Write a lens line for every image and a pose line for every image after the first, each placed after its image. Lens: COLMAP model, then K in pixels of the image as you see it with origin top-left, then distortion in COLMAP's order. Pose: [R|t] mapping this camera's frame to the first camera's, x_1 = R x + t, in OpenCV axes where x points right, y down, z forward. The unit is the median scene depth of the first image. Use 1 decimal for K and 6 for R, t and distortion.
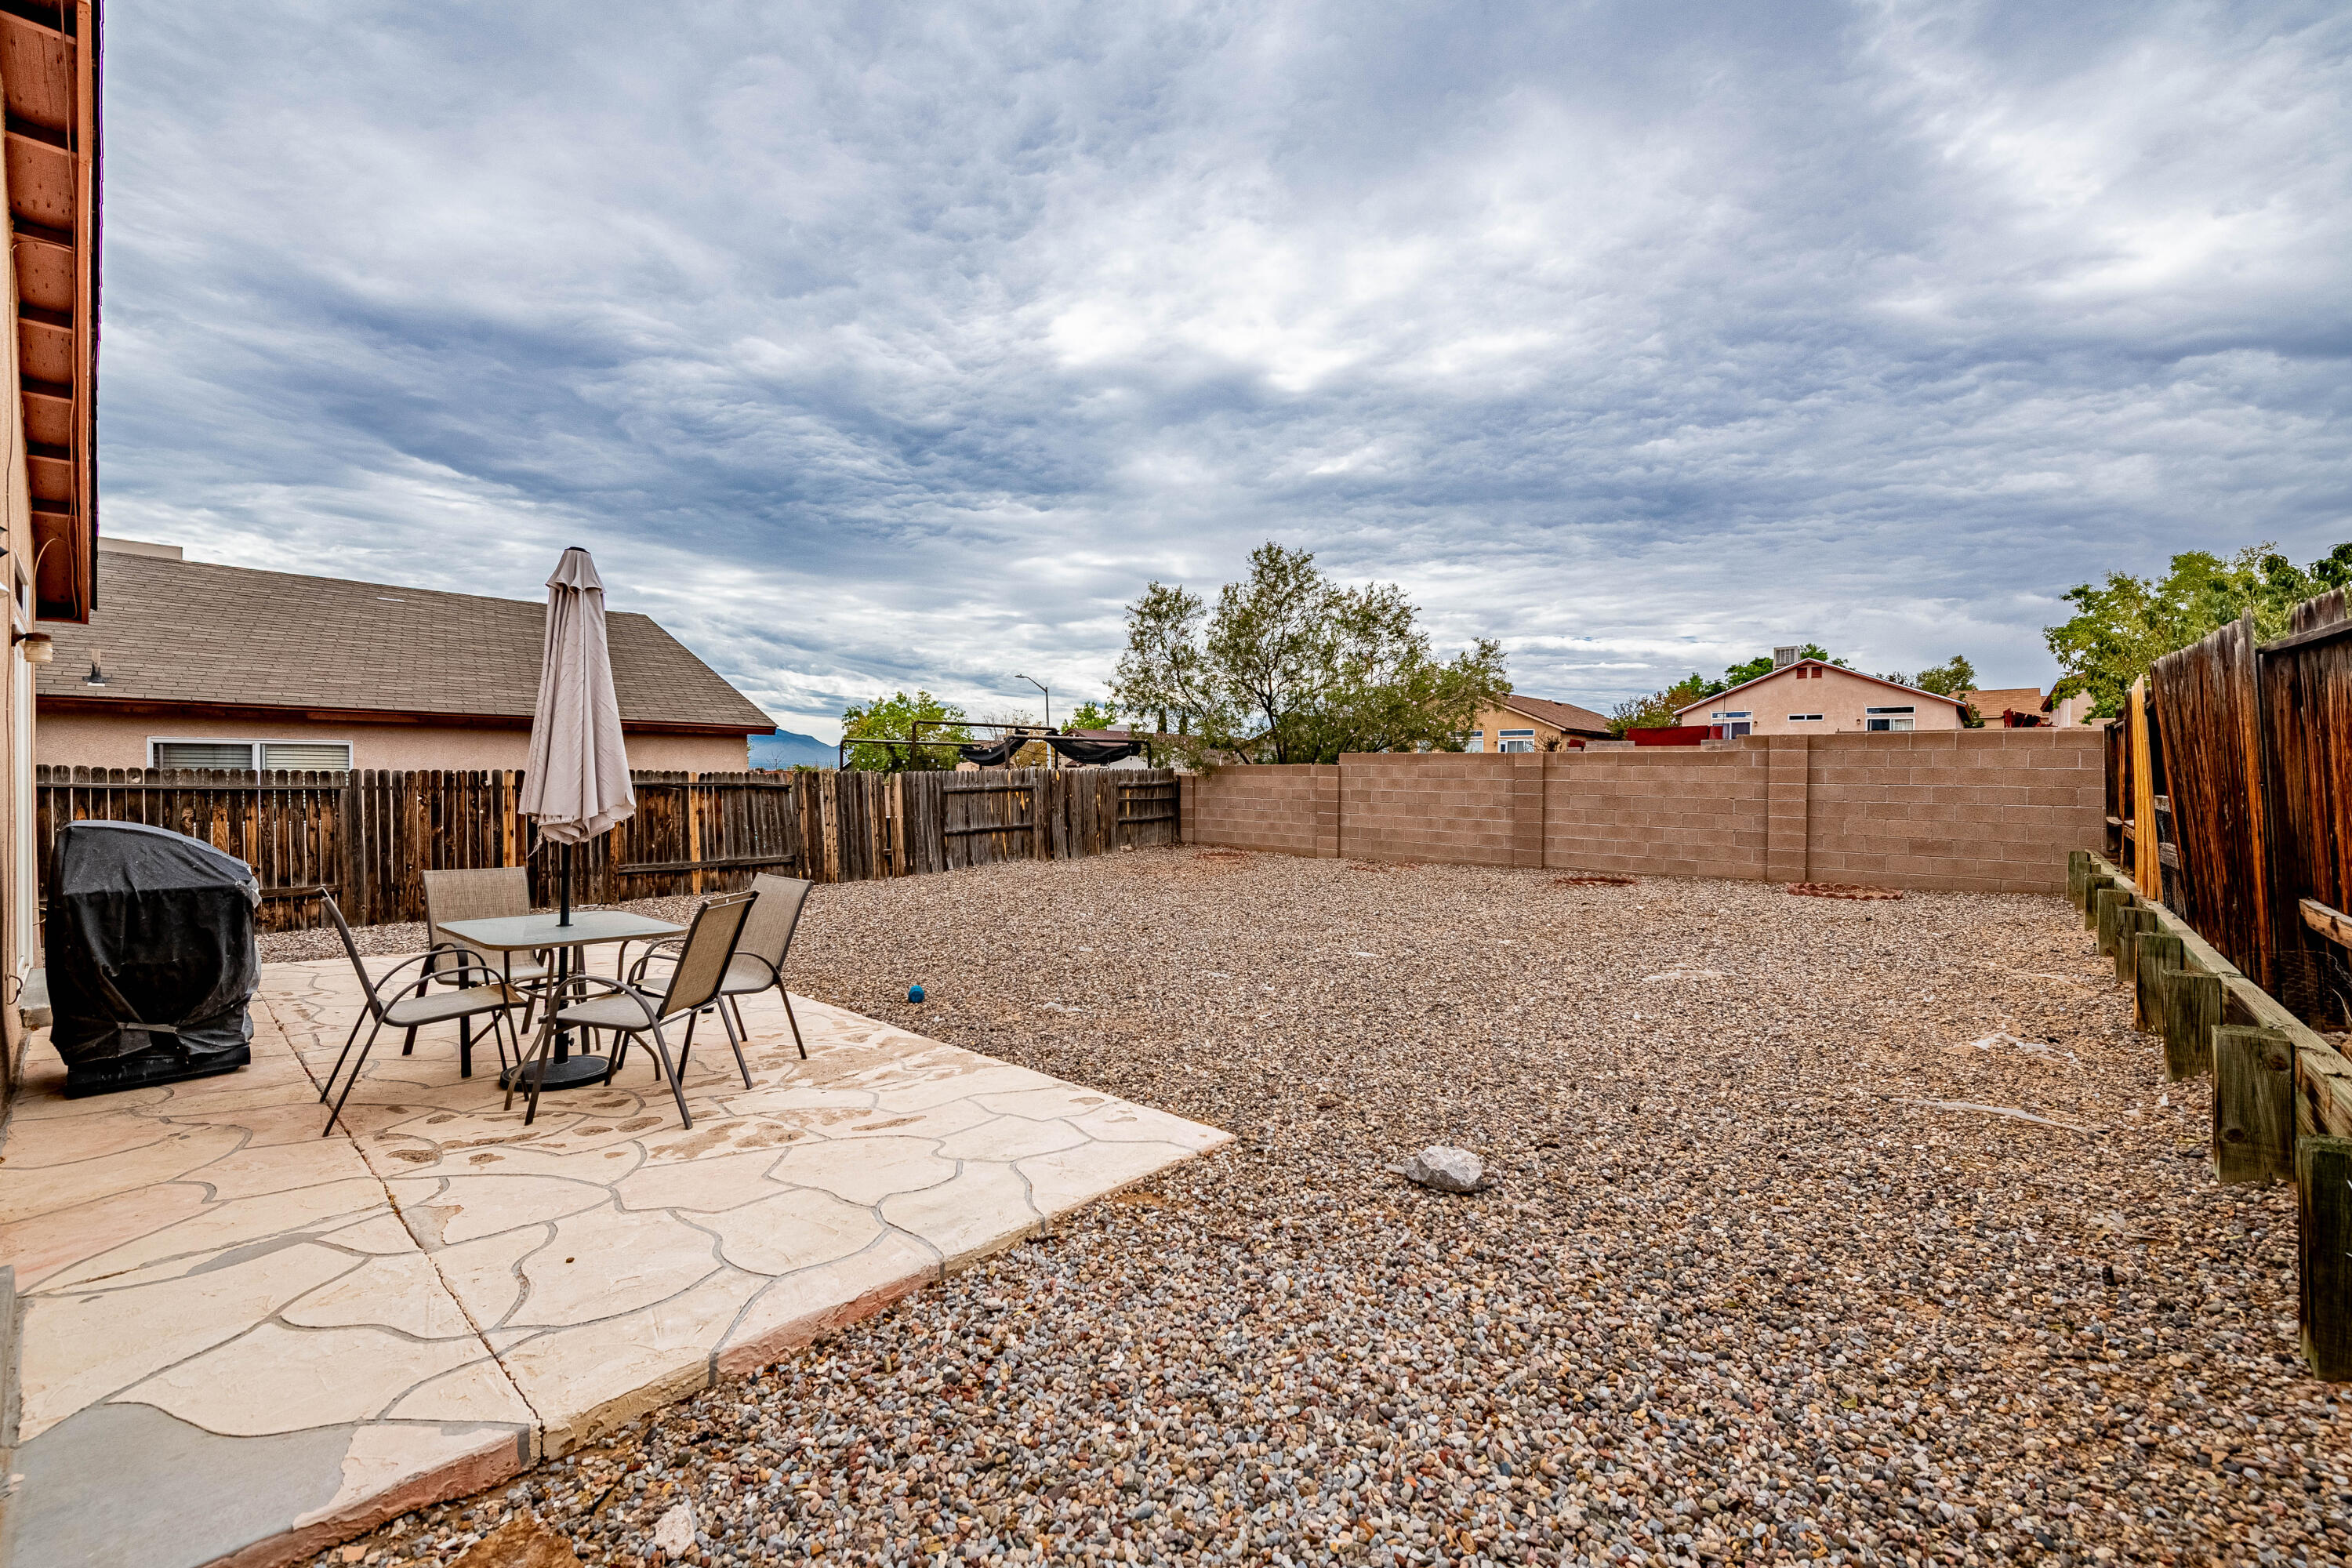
lens RADIAL K [[943.0, 0, 1192.7], [0, 943.0, 795.6], [0, 0, 1]] dist [0.000215, -0.000234]
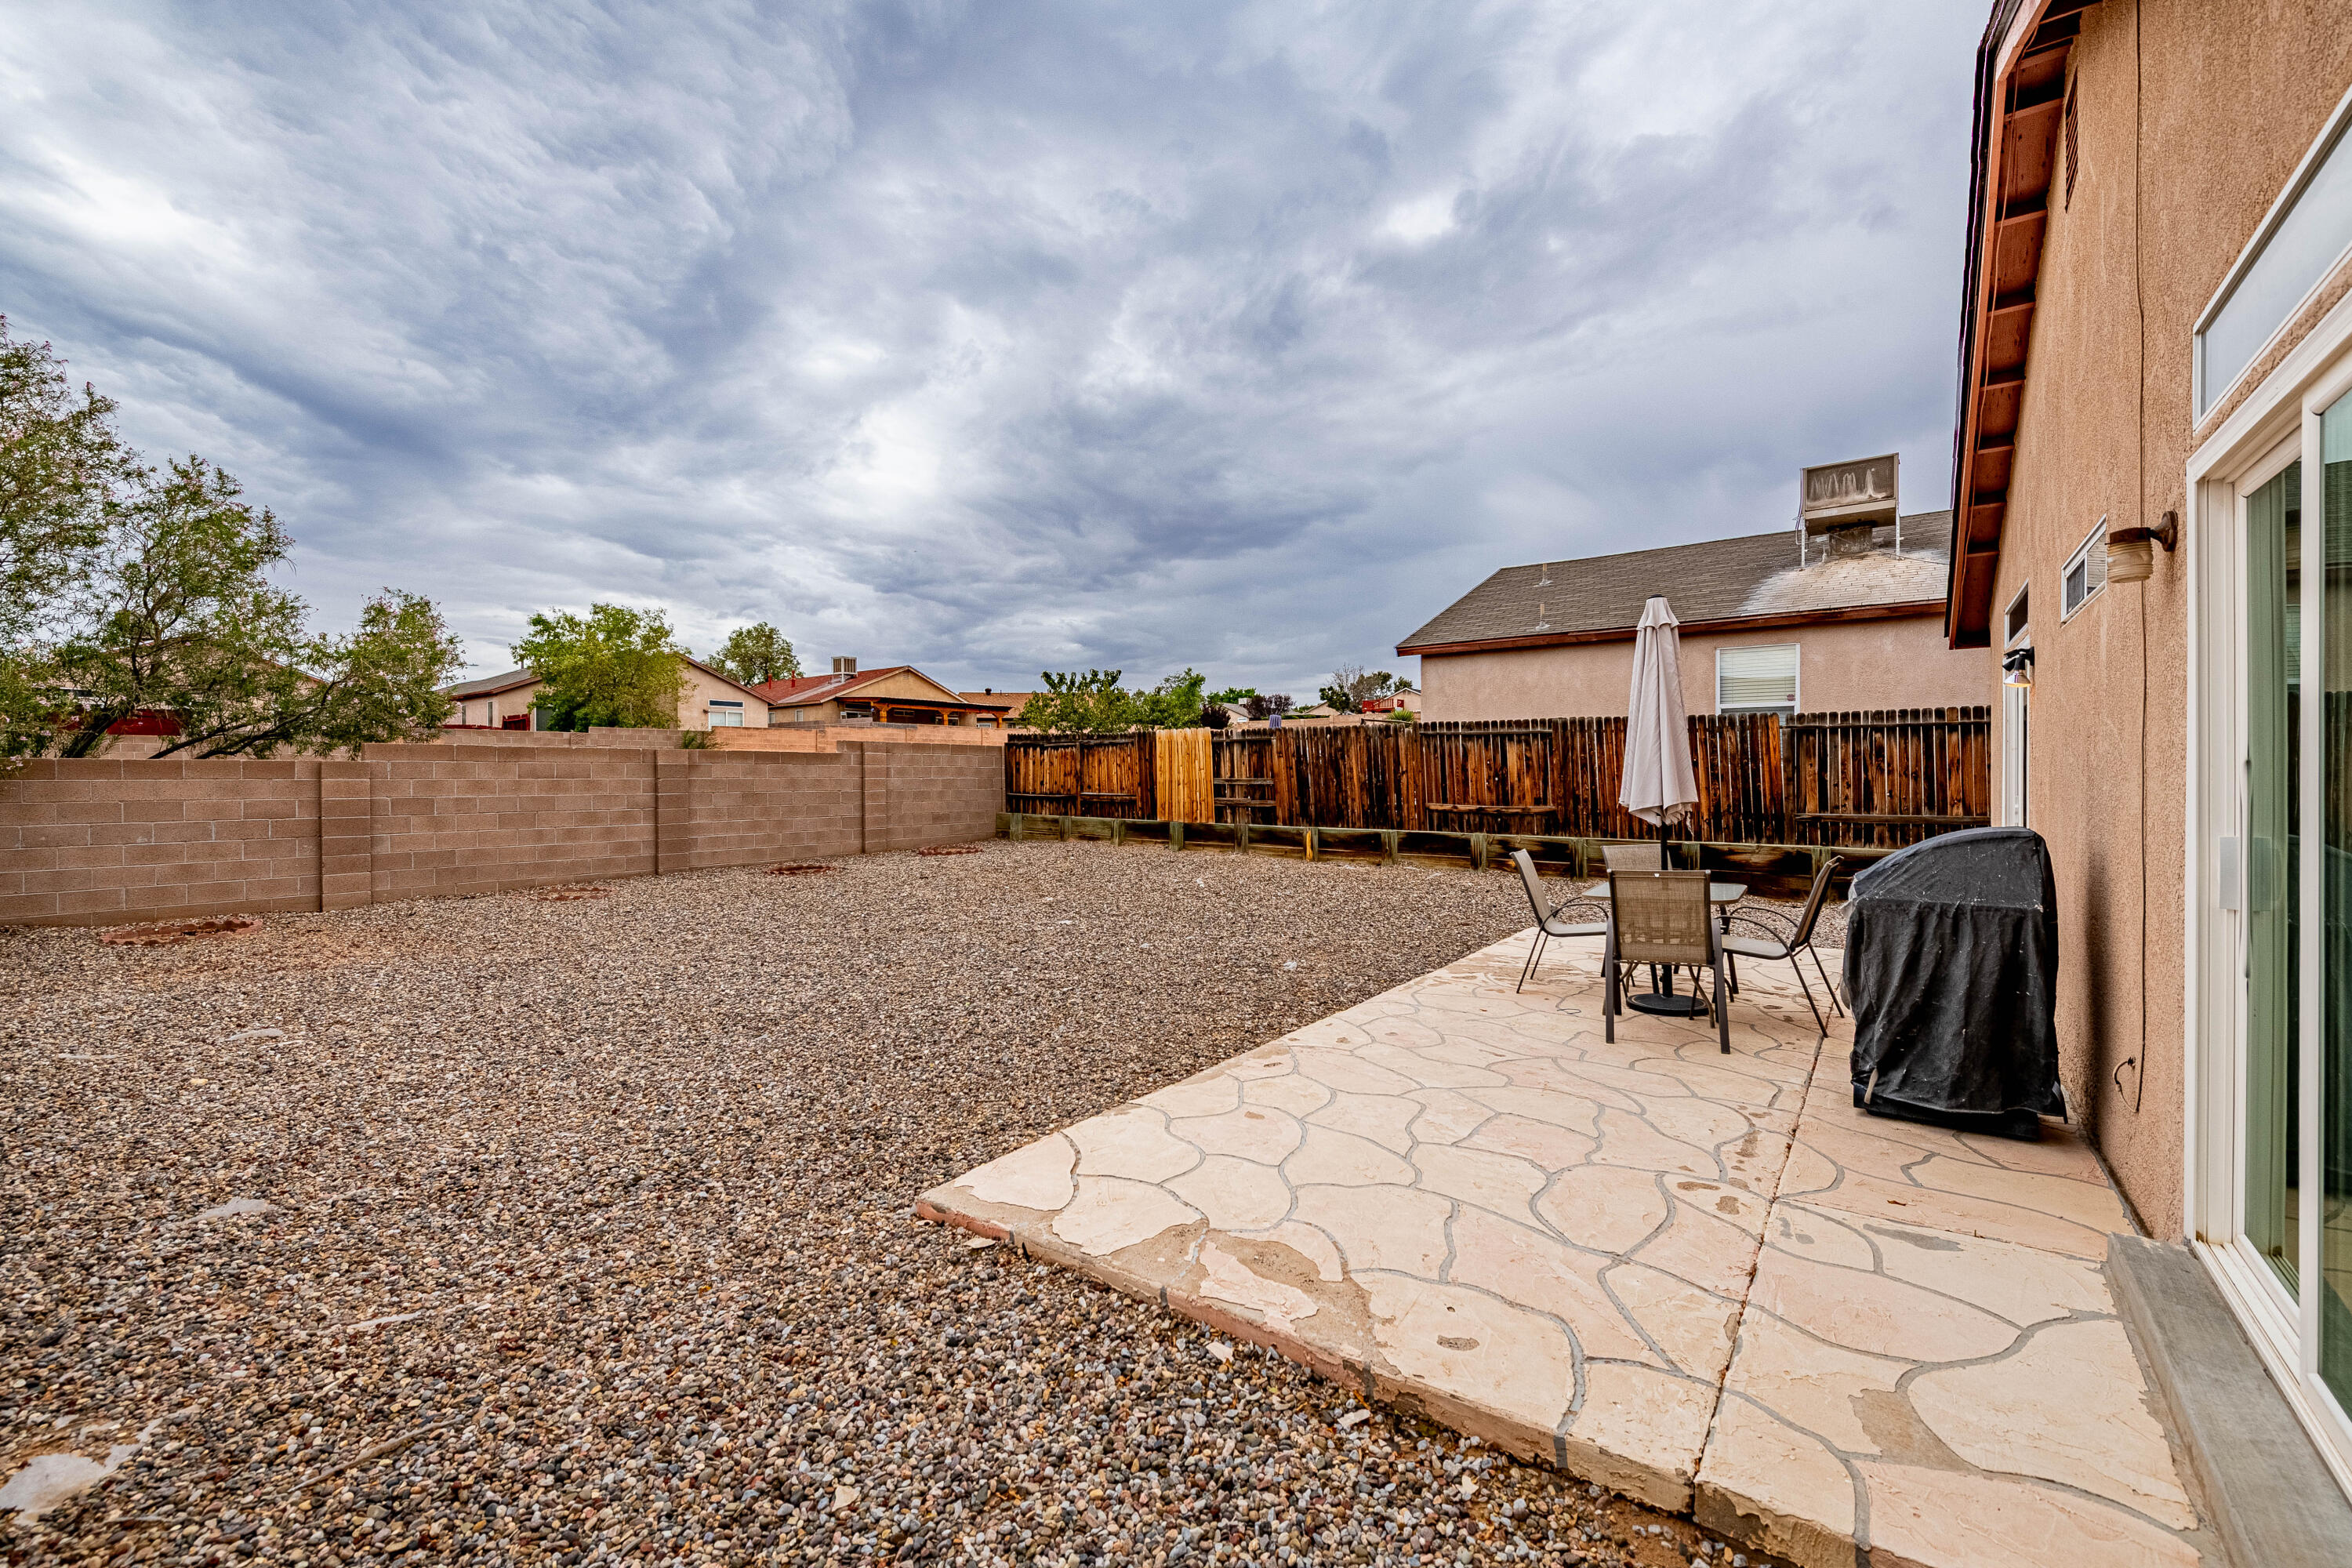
lens RADIAL K [[941.6, 0, 1166.3], [0, 941.6, 777.1], [0, 0, 1]] dist [0.000959, -0.003089]
pose [[-0.034410, -0.011596, 0.999341, -0.876757], [0.027656, 0.999539, 0.012550, -0.024037], [-0.999025, 0.028069, -0.034073, 0.789688]]
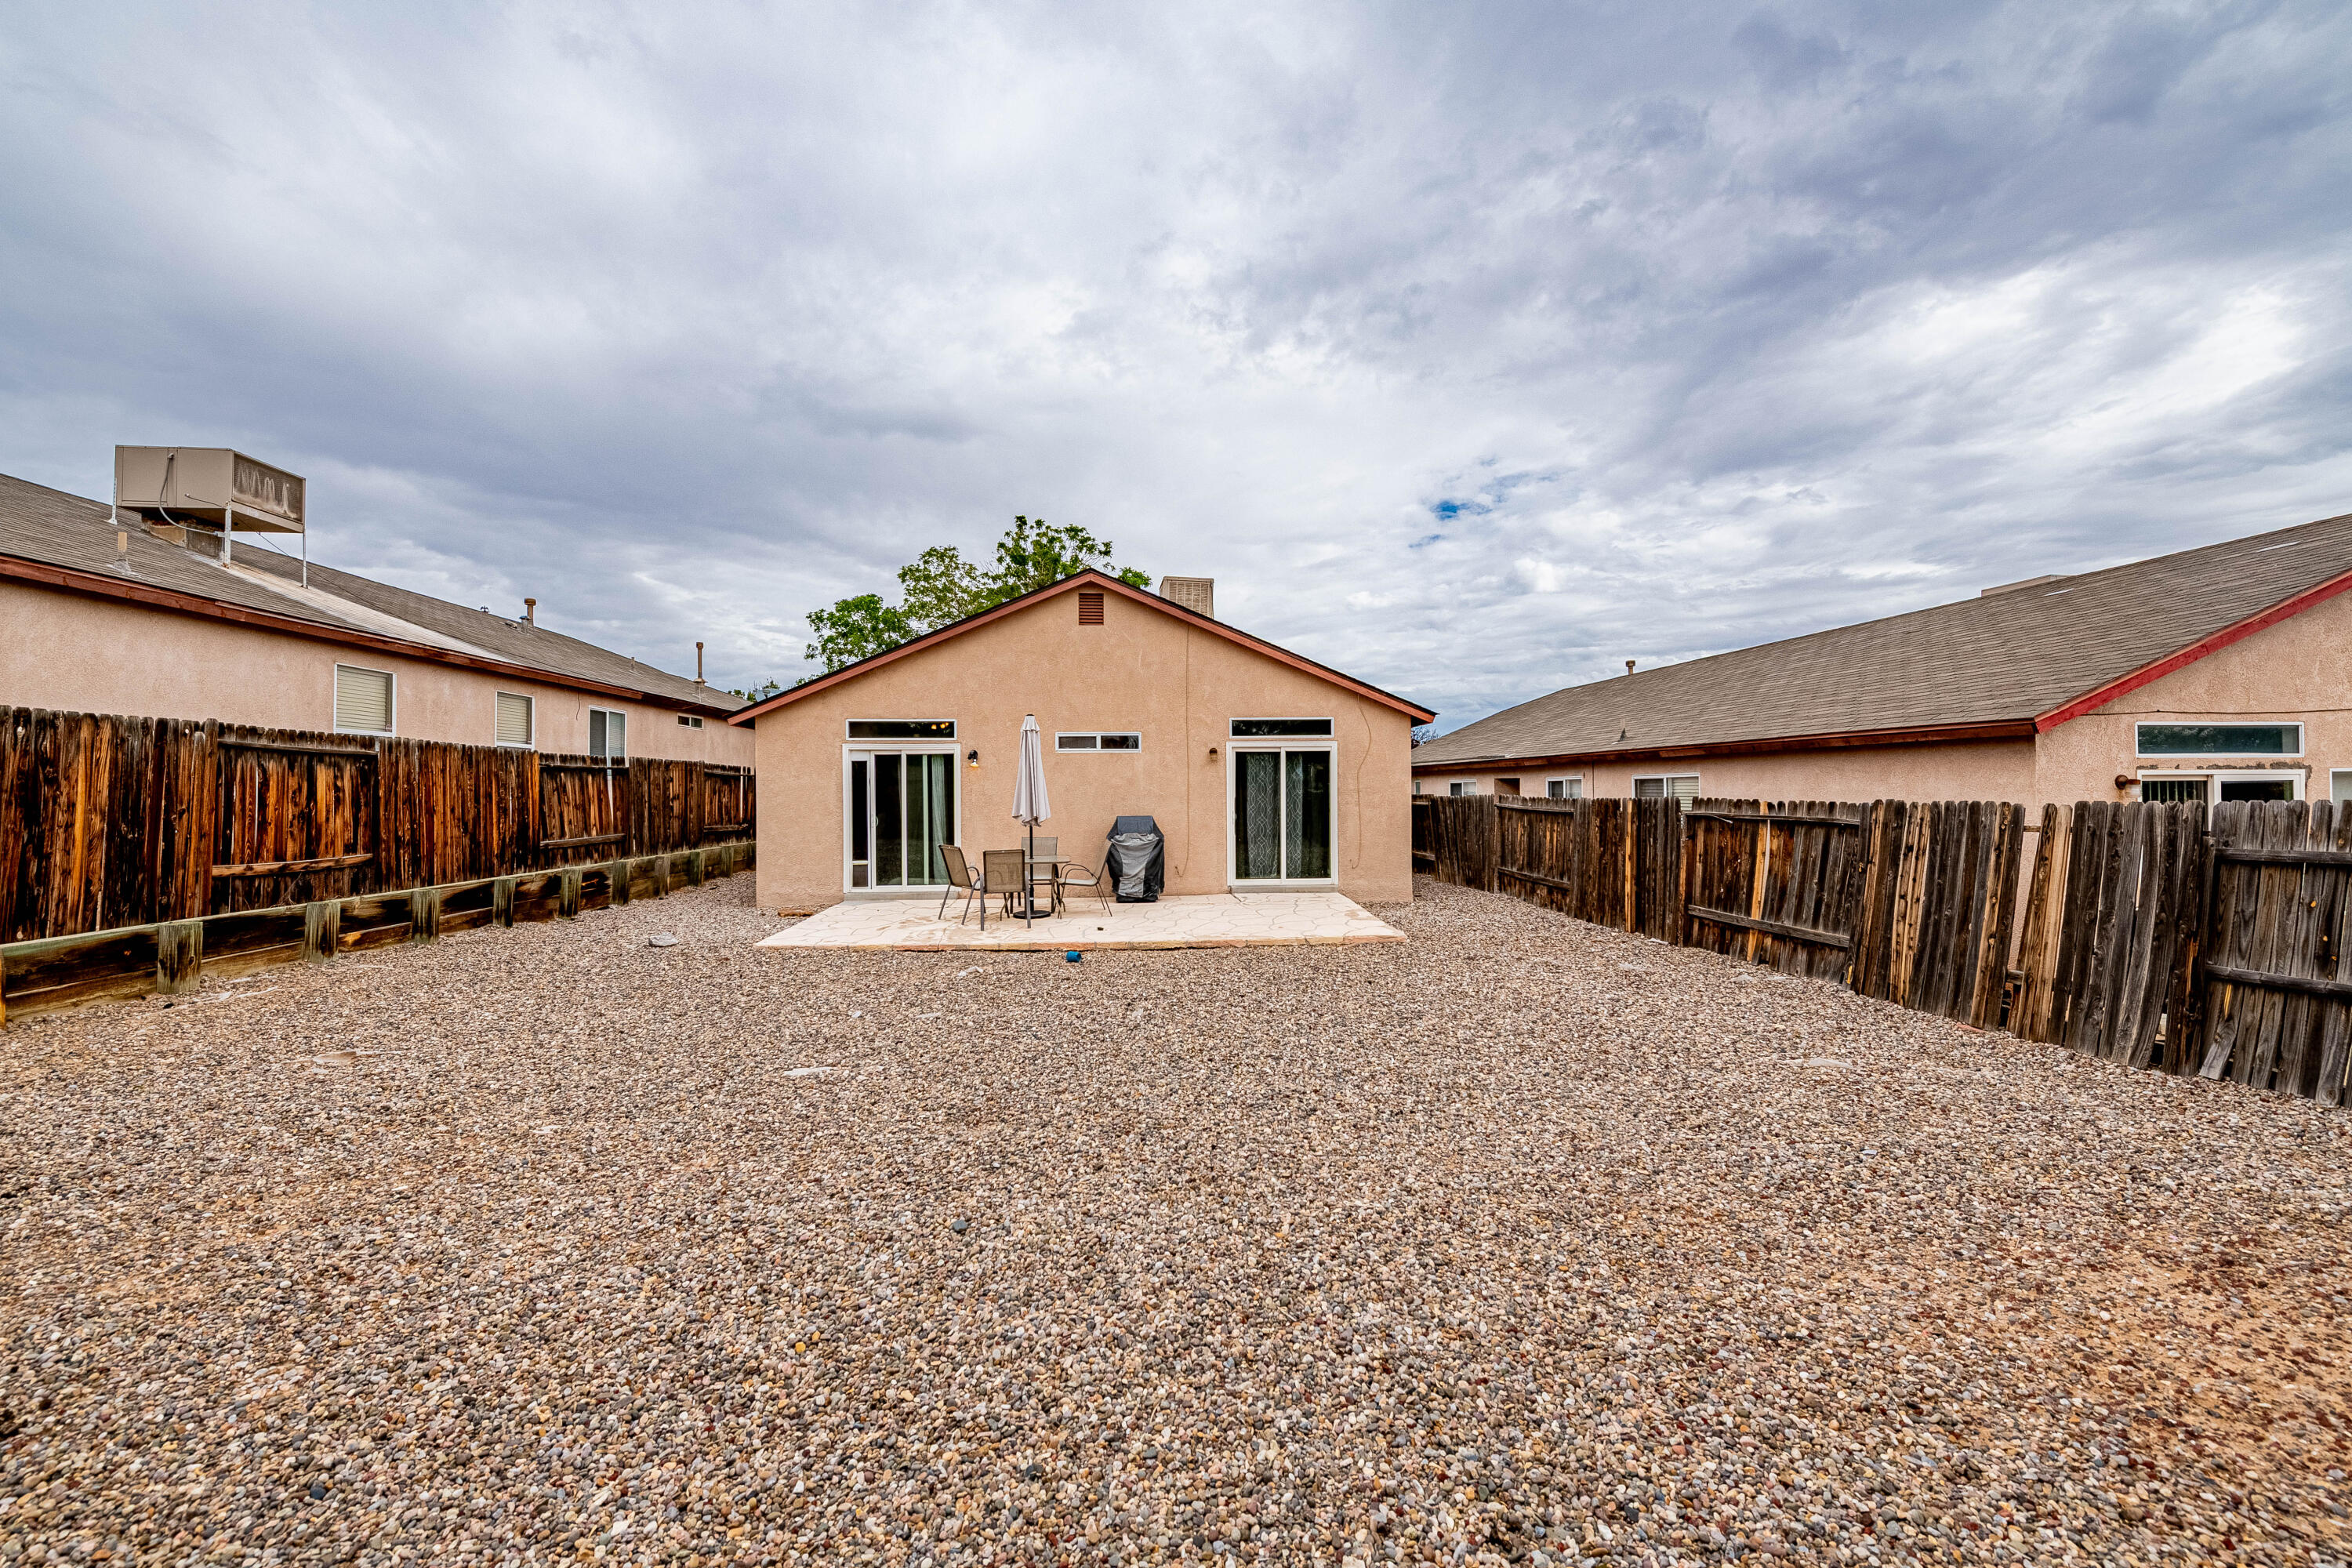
lens RADIAL K [[943.0, 0, 1192.7], [0, 943.0, 795.6], [0, 0, 1]] dist [0.000215, -0.000234]
pose [[-0.714646, 0.000268, -0.699486, 0.387029], [-0.015793, 0.999739, 0.016519, -0.040883], [0.699308, 0.022853, -0.714455, 1.450865]]
